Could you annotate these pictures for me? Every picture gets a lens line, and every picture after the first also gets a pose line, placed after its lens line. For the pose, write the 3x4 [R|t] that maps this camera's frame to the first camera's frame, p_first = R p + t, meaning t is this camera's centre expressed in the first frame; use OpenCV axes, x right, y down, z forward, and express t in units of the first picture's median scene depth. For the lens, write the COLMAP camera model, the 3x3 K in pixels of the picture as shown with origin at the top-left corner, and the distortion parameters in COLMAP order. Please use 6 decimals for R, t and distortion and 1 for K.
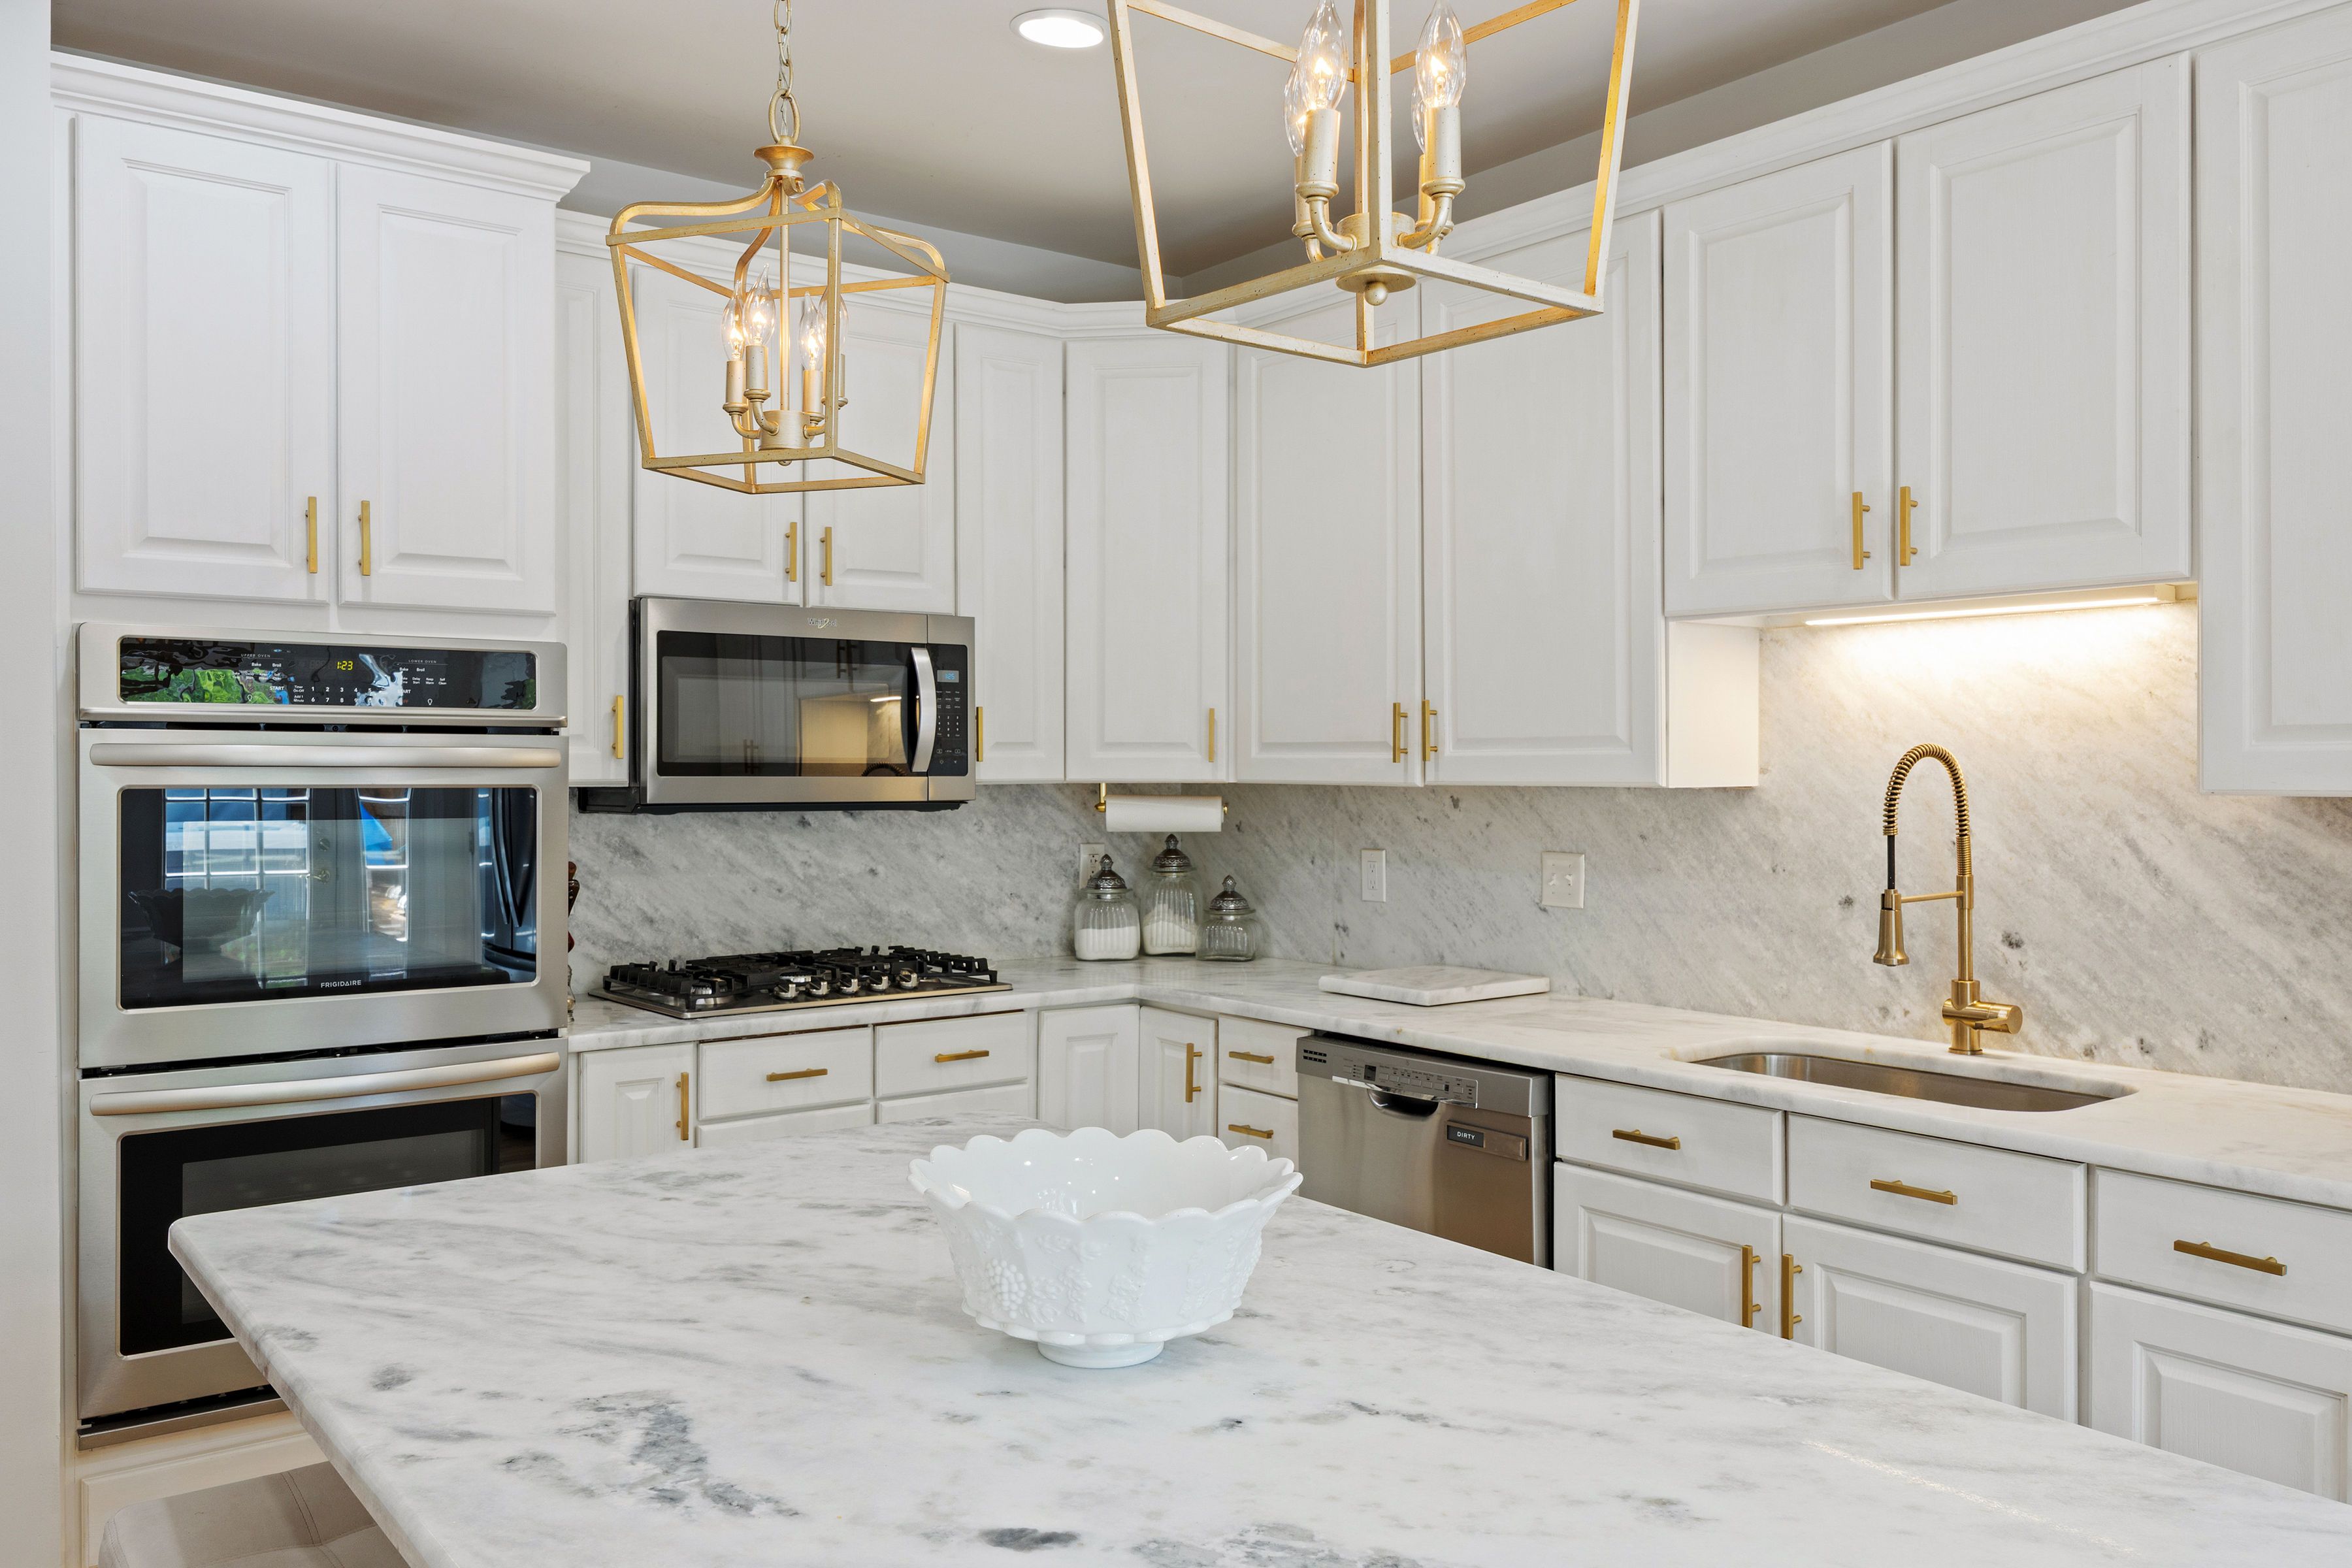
lens RADIAL K [[1801.4, 0, 1176.0], [0, 1801.4, 784.0], [0, 0, 1]] dist [-0.004527, -0.003538]
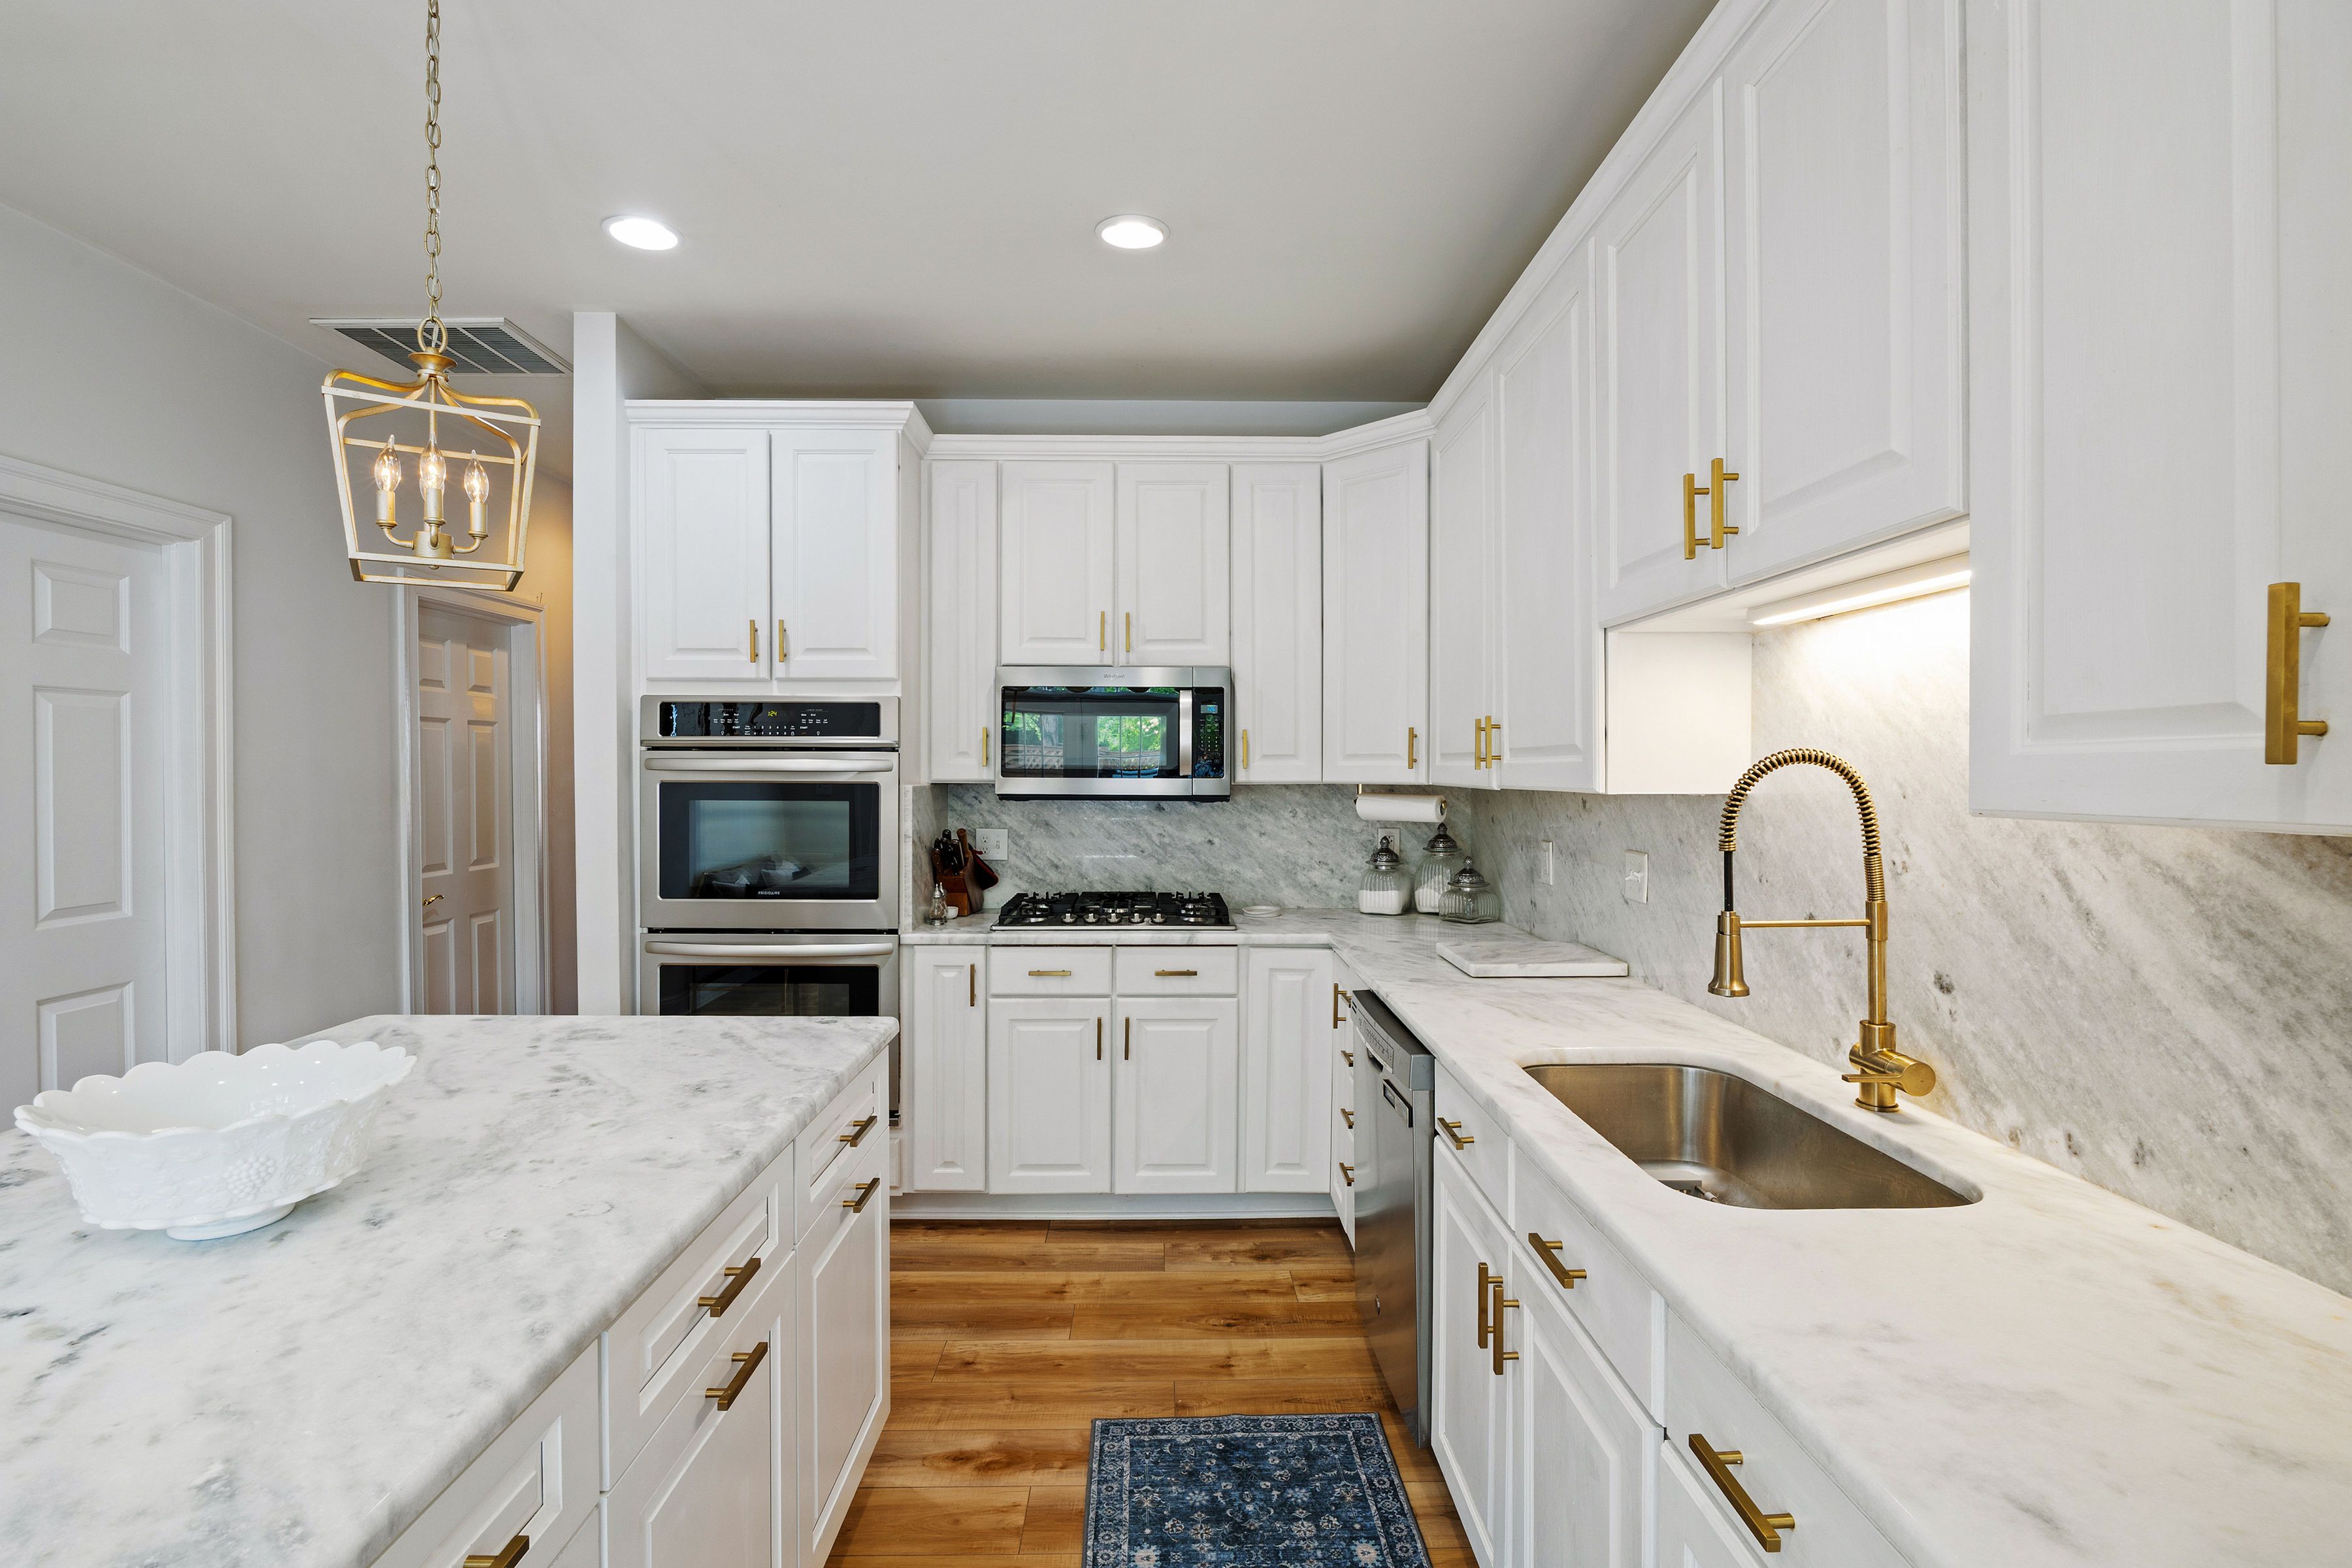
lens RADIAL K [[1057.7, 0, 1176.0], [0, 1057.7, 784.0], [0, 0, 1]] dist [-0.011323, 0.000284]
pose [[0.801985, 0.009796, -0.597263, 0.475081], [-0.008444, 0.999952, 0.005062, -0.005117], [0.597284, 0.000983, 0.802029, 0.400394]]
